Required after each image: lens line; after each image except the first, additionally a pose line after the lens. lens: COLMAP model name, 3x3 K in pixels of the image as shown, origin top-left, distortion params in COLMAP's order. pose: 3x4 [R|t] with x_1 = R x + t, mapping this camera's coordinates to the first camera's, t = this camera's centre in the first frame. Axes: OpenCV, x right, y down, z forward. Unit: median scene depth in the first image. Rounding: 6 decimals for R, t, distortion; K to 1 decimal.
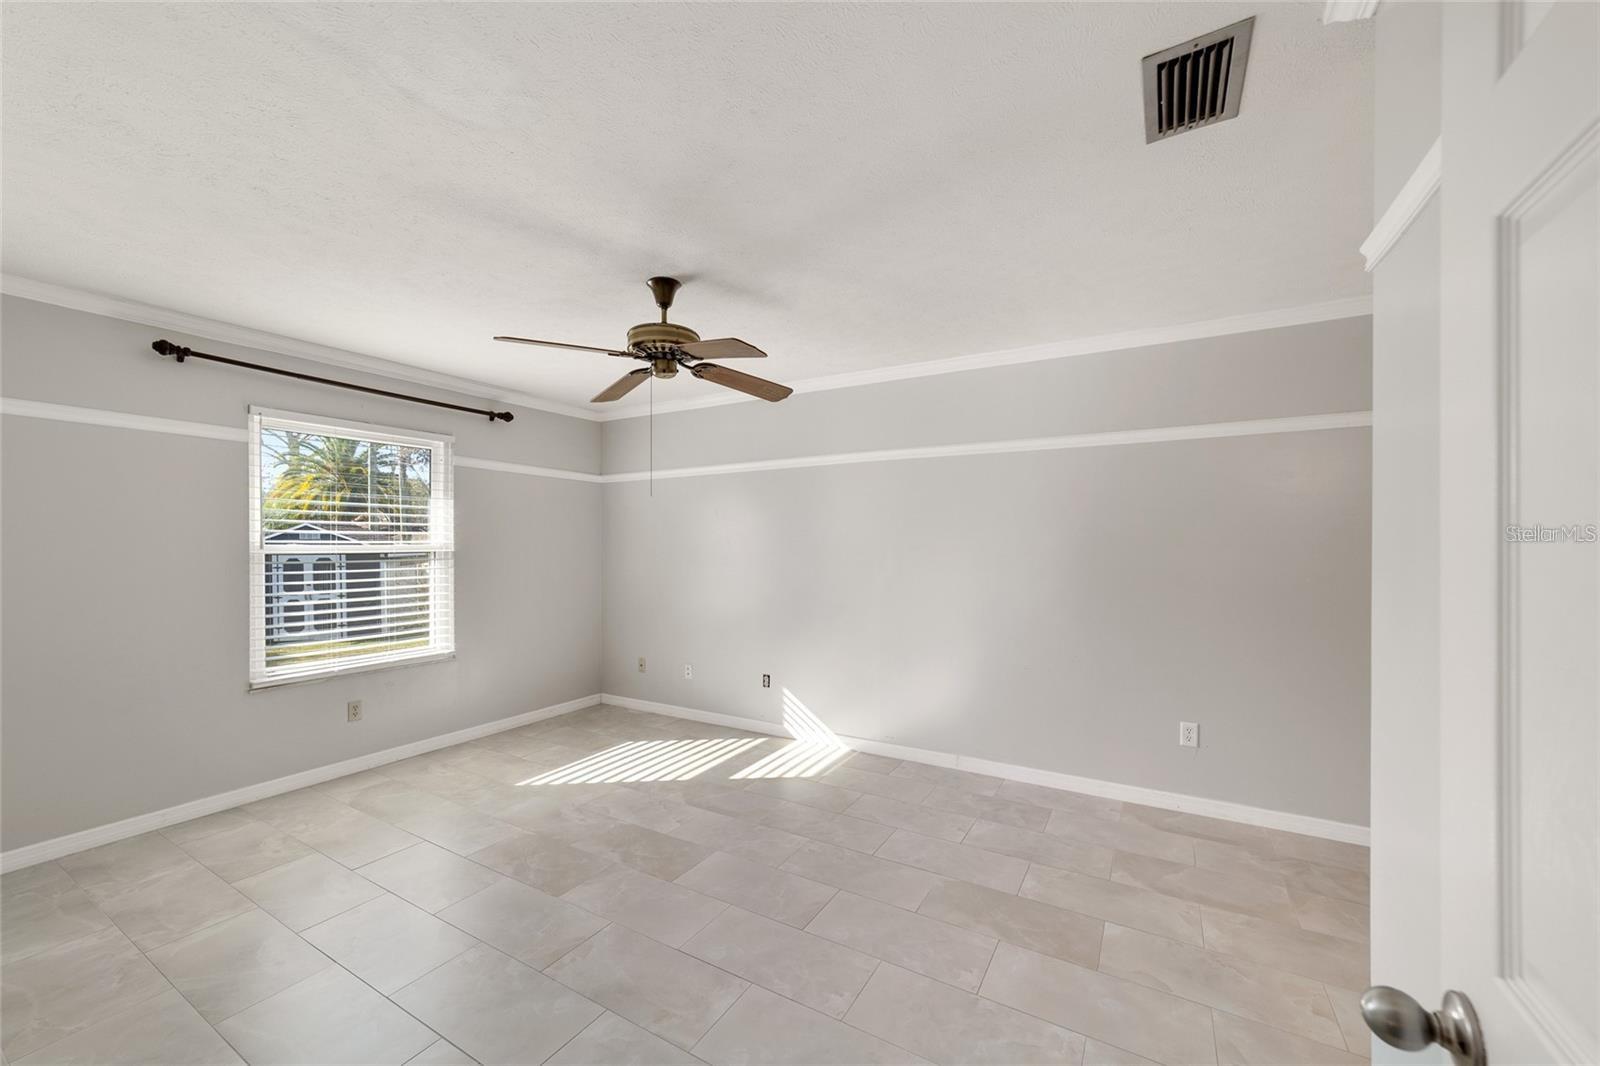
lens RADIAL K [[622.0, 0, 805.0], [0, 622.0, 541.7], [0, 0, 1]] dist [-0.002112, 0.000767]
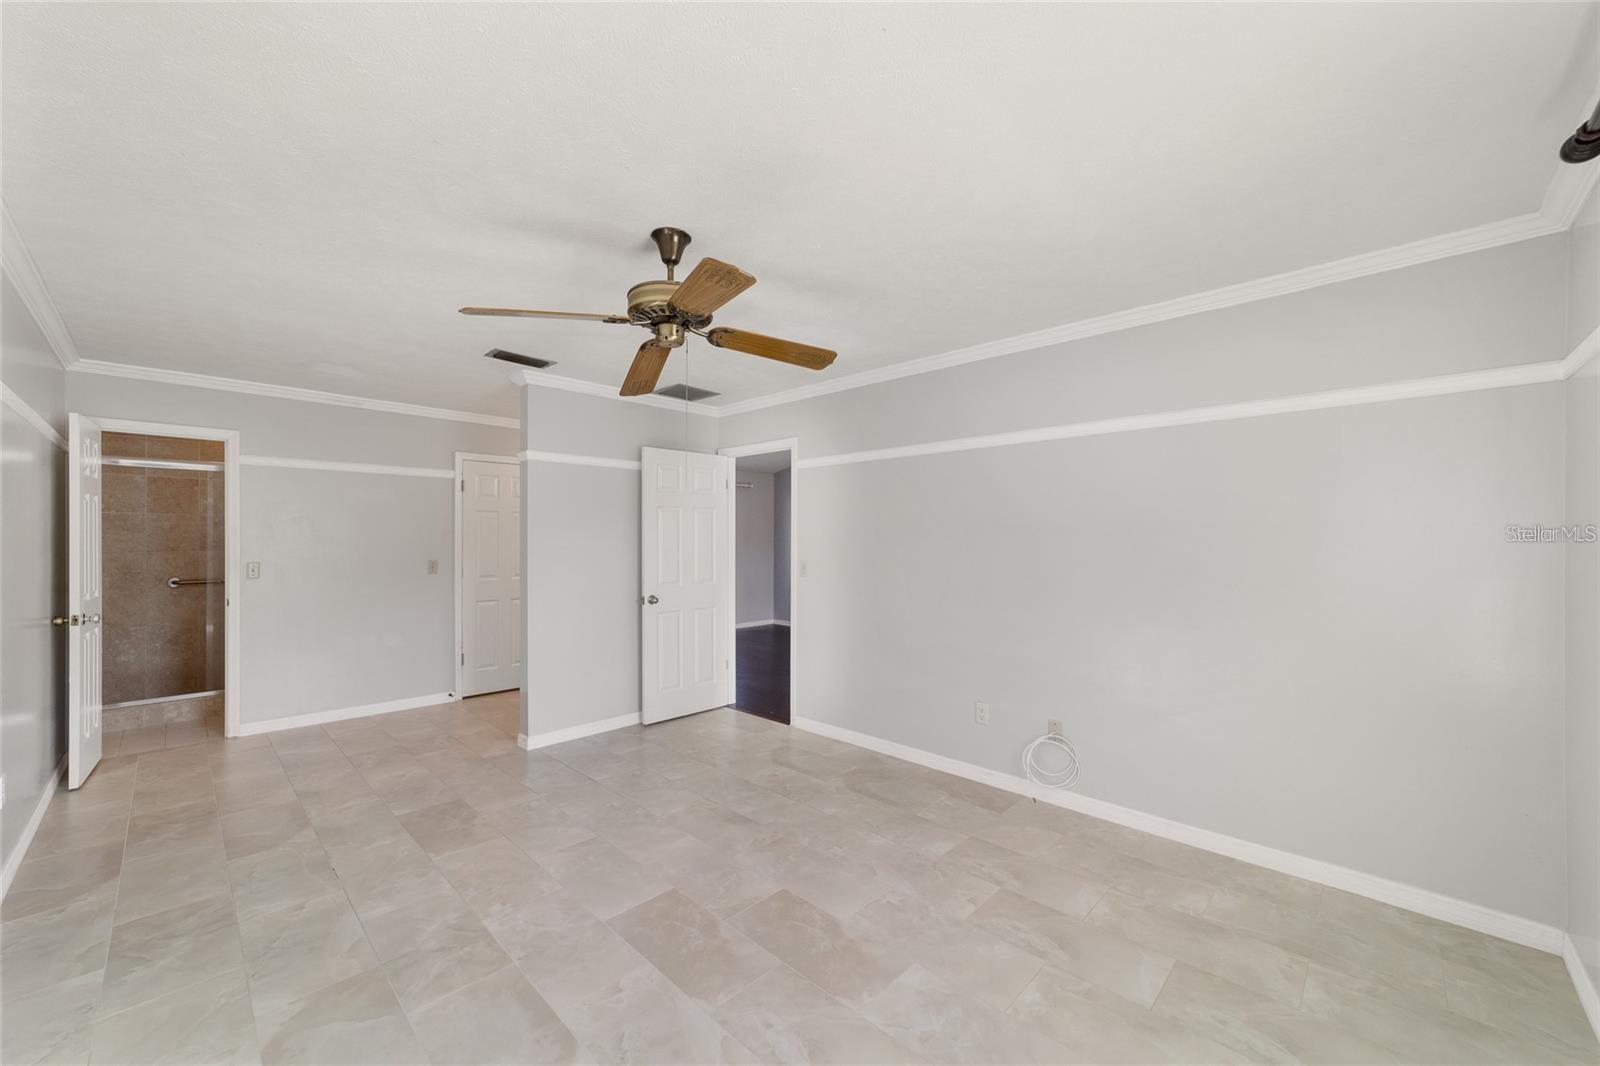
lens RADIAL K [[622.0, 0, 799.6], [0, 622.0, 527.5], [0, 0, 1]] dist [-0.002112, 0.000767]
pose [[-0.969417, 0.003970, 0.245386, -0.490778], [-0.003243, 0.999575, -0.028985, 0.009200], [-0.245397, -0.028895, -0.968992, 1.450327]]
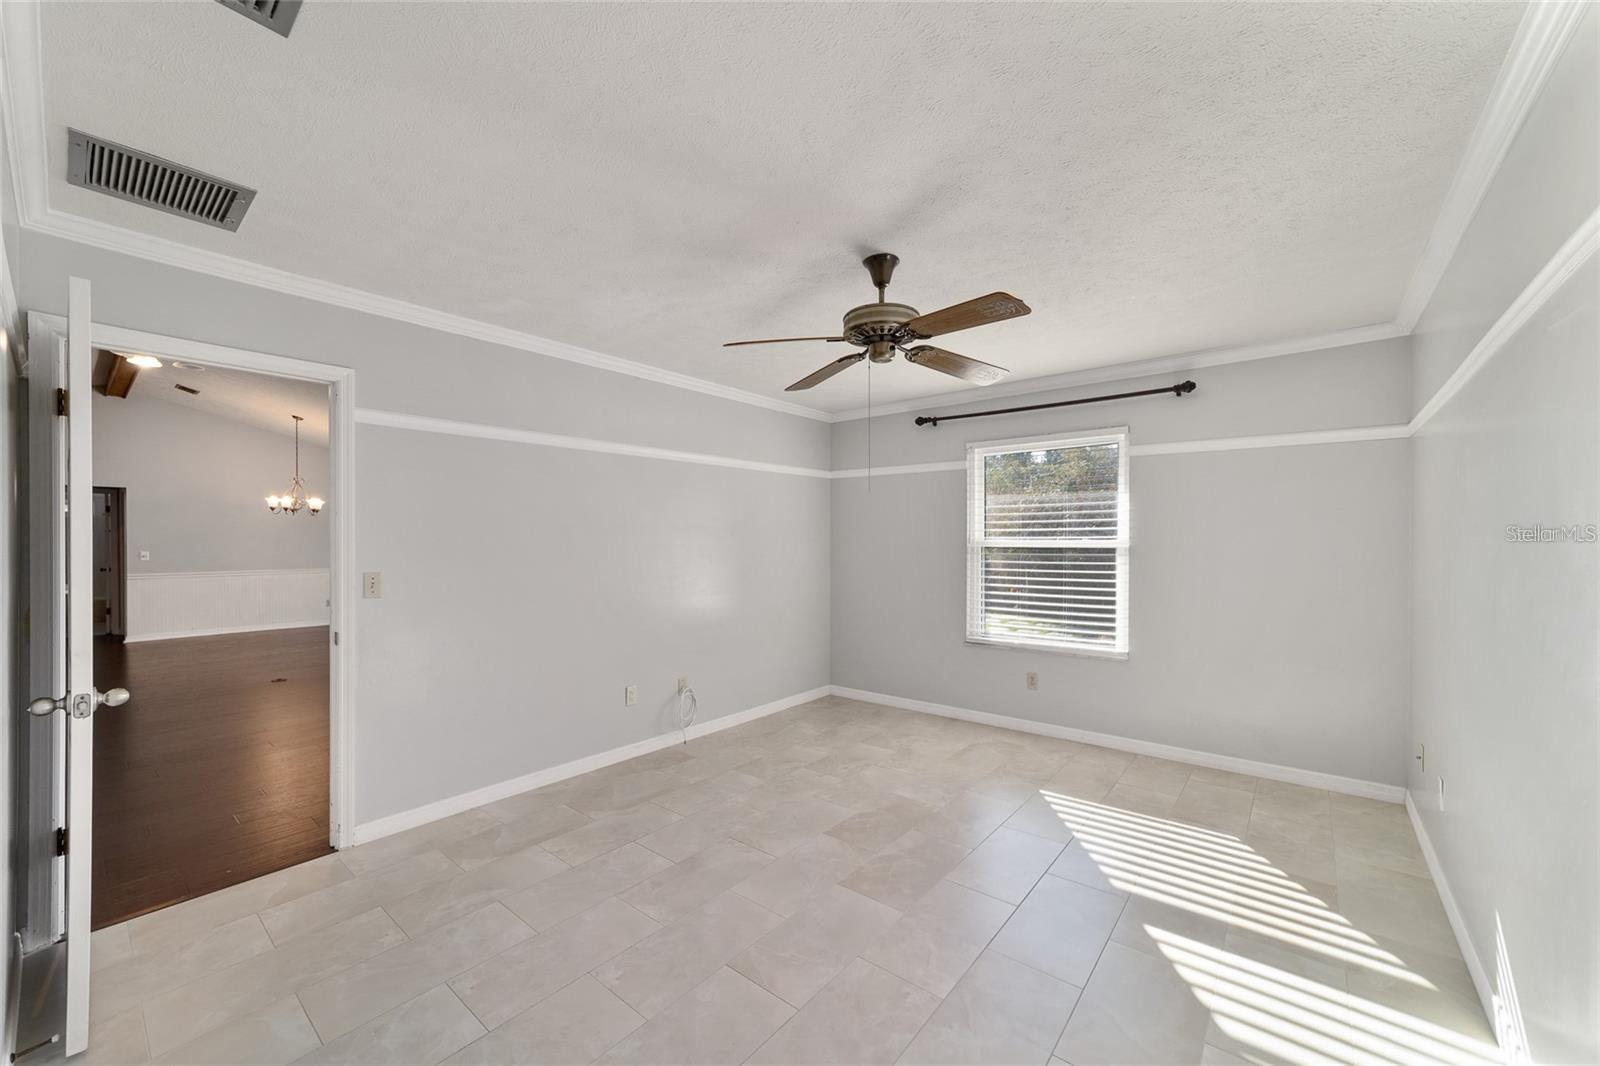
lens RADIAL K [[622.0, 0, 786.9], [0, 622.0, 544.9], [0, 0, 1]] dist [-0.002112, 0.000767]
pose [[-0.172805, 0.007323, -0.984929, 0.582851], [0.007680, 0.999952, 0.006088, 0.002152], [0.984926, -0.006513, -0.172853, 0.832050]]
